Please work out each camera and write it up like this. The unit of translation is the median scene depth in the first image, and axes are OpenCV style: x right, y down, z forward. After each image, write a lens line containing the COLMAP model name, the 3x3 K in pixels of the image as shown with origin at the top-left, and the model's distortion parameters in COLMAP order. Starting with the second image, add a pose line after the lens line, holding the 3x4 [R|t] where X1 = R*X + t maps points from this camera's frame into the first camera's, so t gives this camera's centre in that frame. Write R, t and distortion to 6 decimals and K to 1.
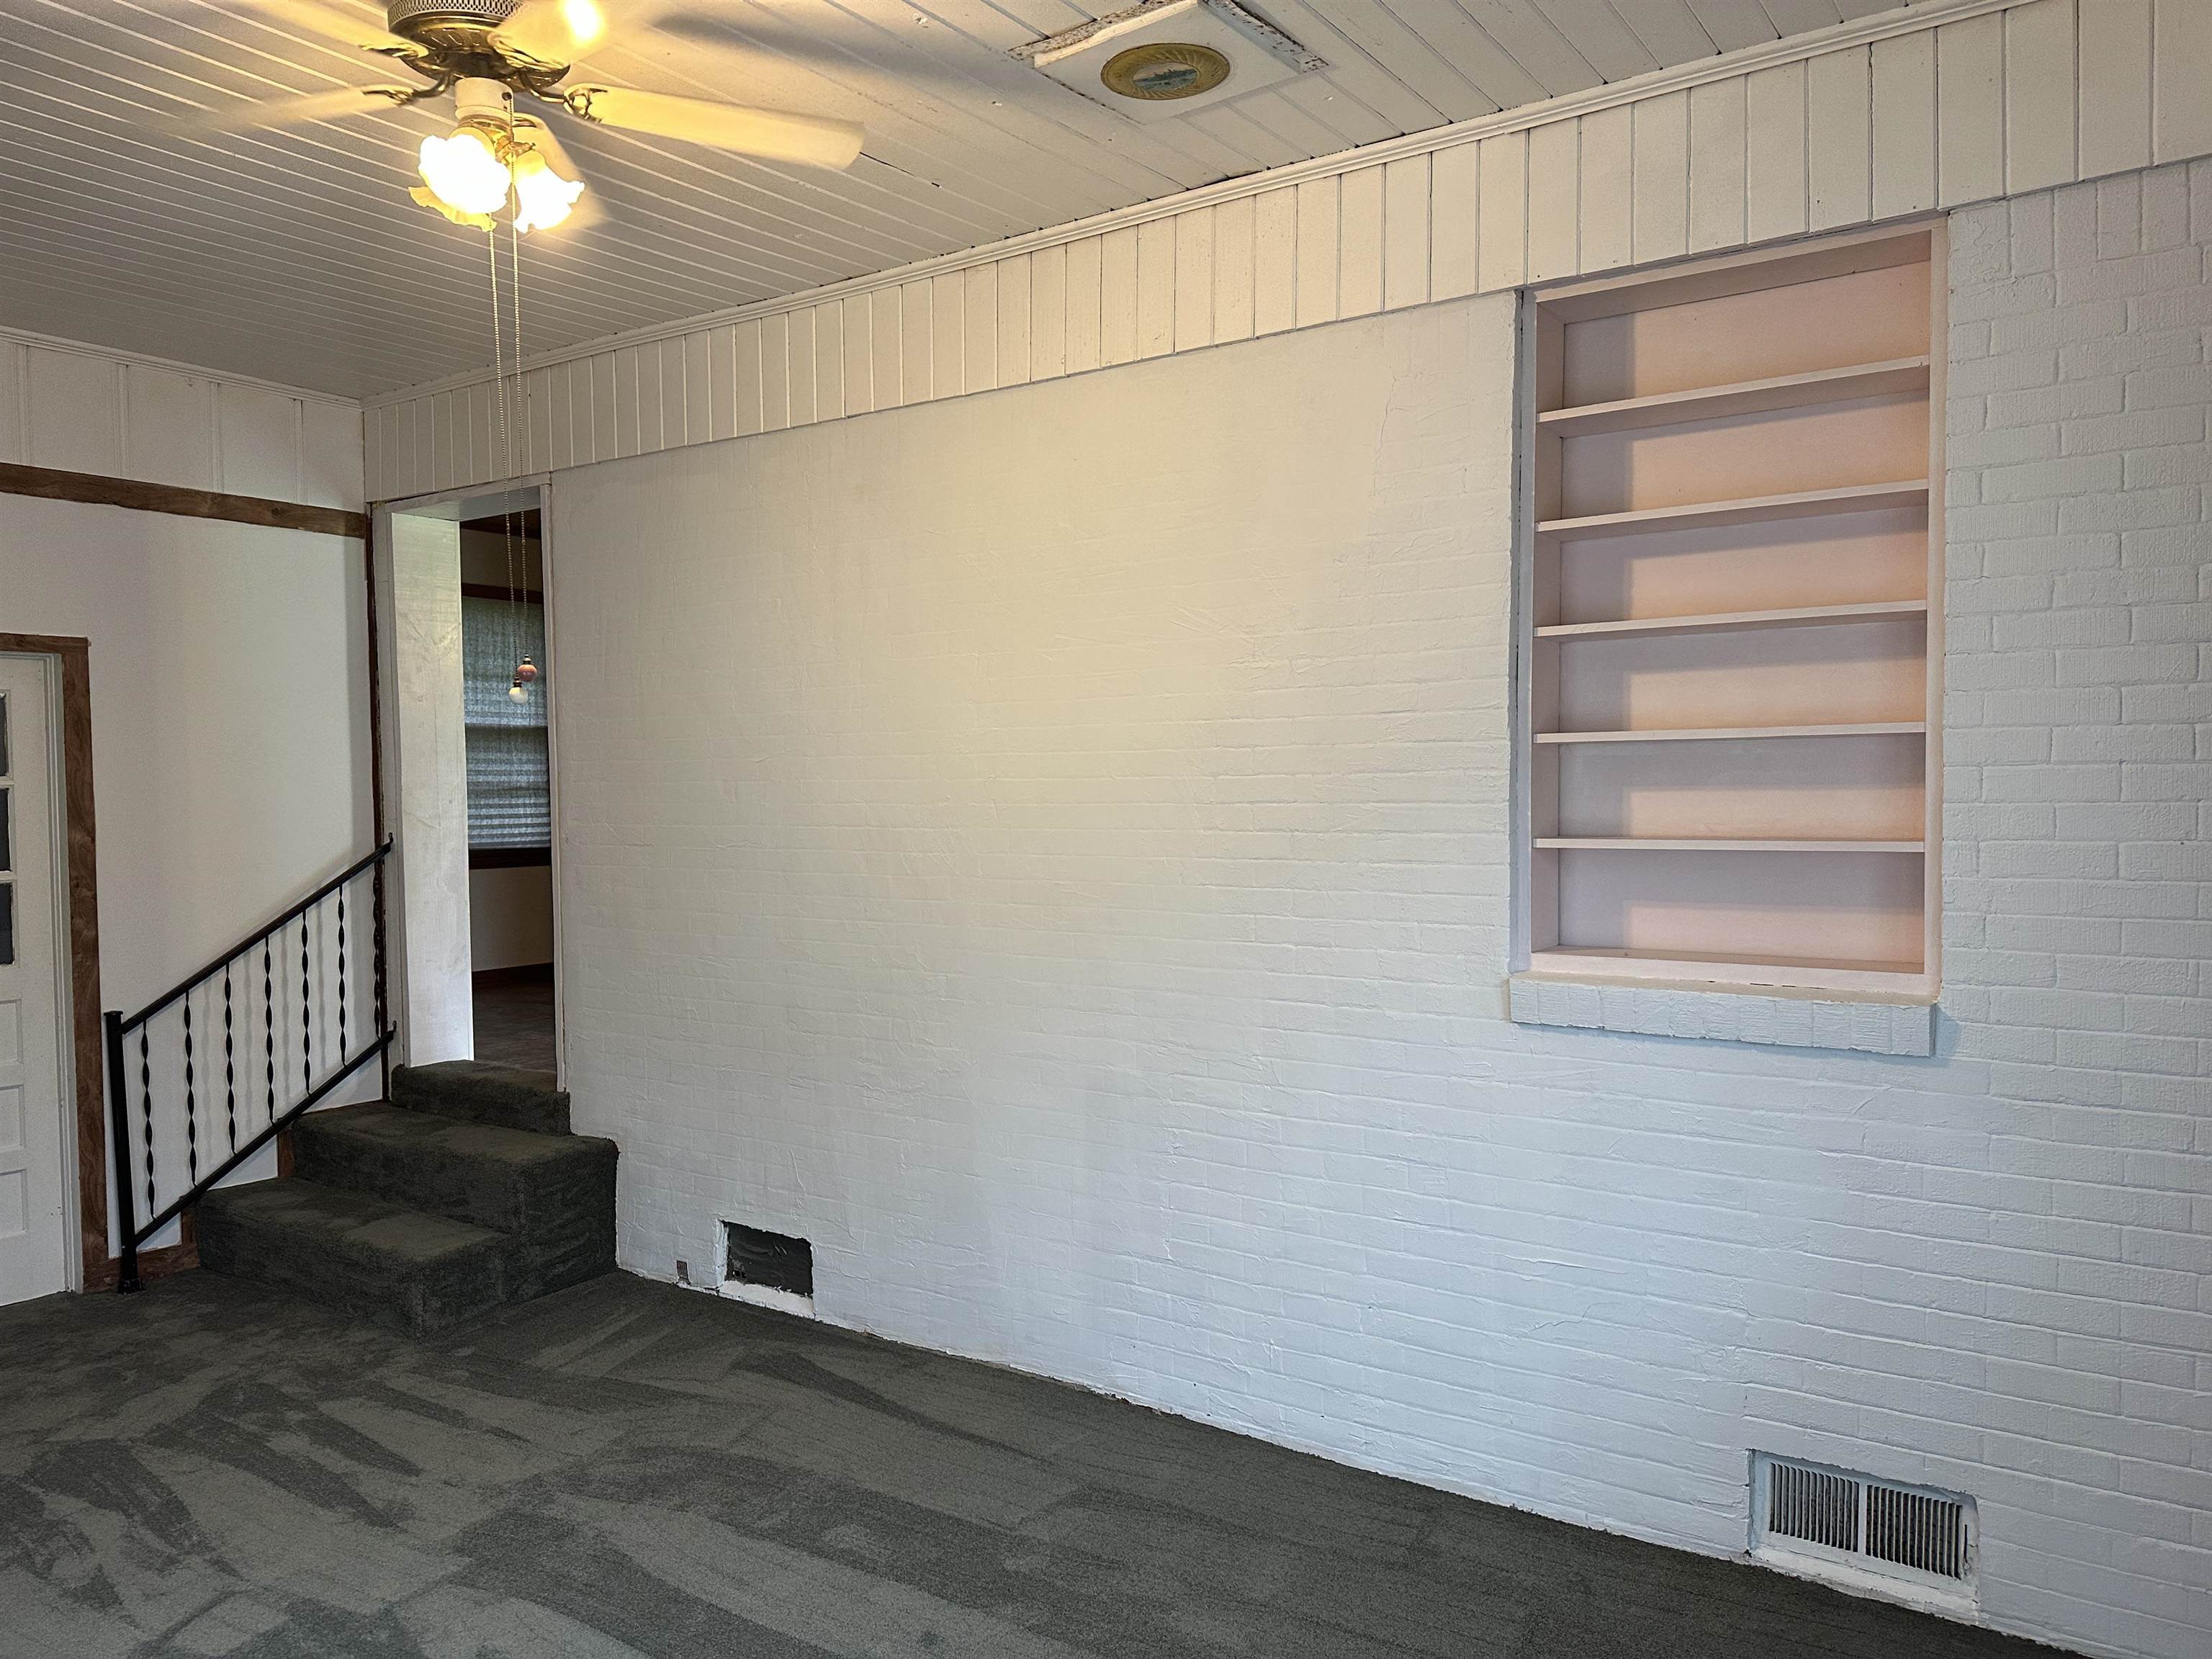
lens RADIAL K [[1563.4, 0, 1106.3], [0, 1563.4, 849.7], [0, 0, 1]] dist [0.064423, -0.069471]
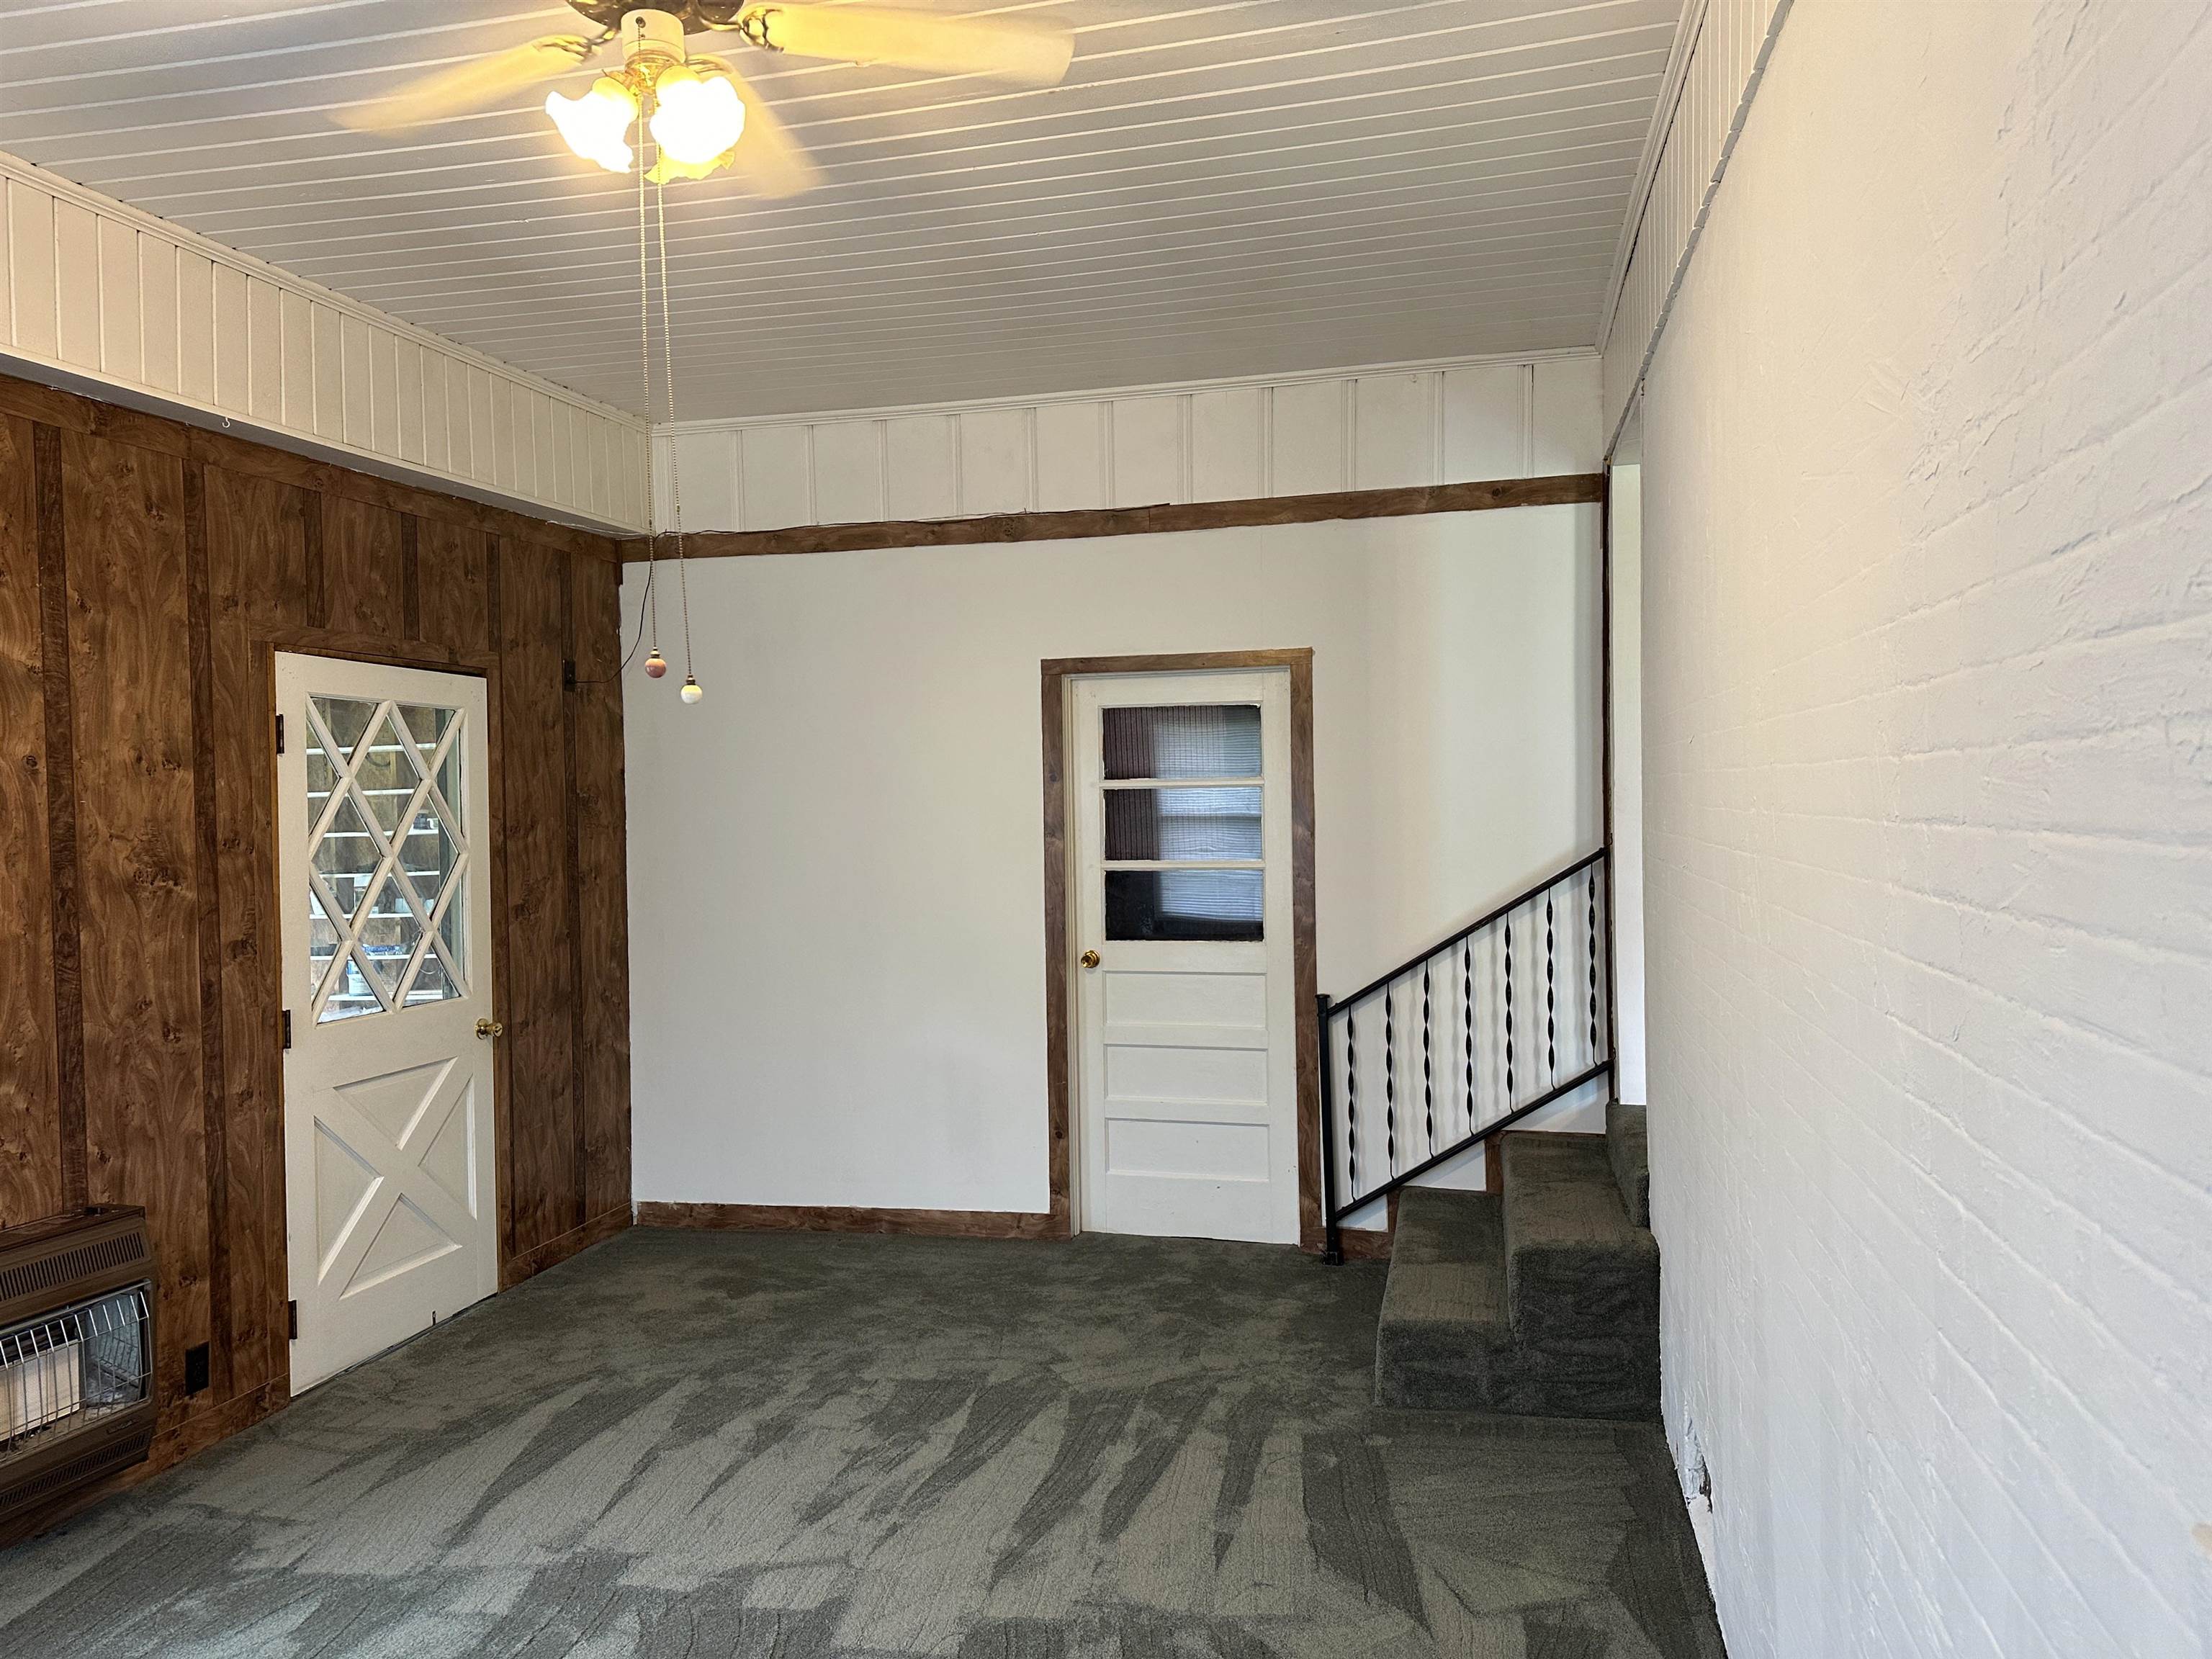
lens RADIAL K [[1563.4, 0, 1105.9], [0, 1563.4, 808.8], [0, 0, 1]] dist [0.064423, -0.069471]
pose [[0.344605, 0.013538, -0.938650, 0.313813], [-0.015261, 0.999845, 0.008818, -0.030234], [0.938624, 0.011286, 0.344758, 0.500328]]
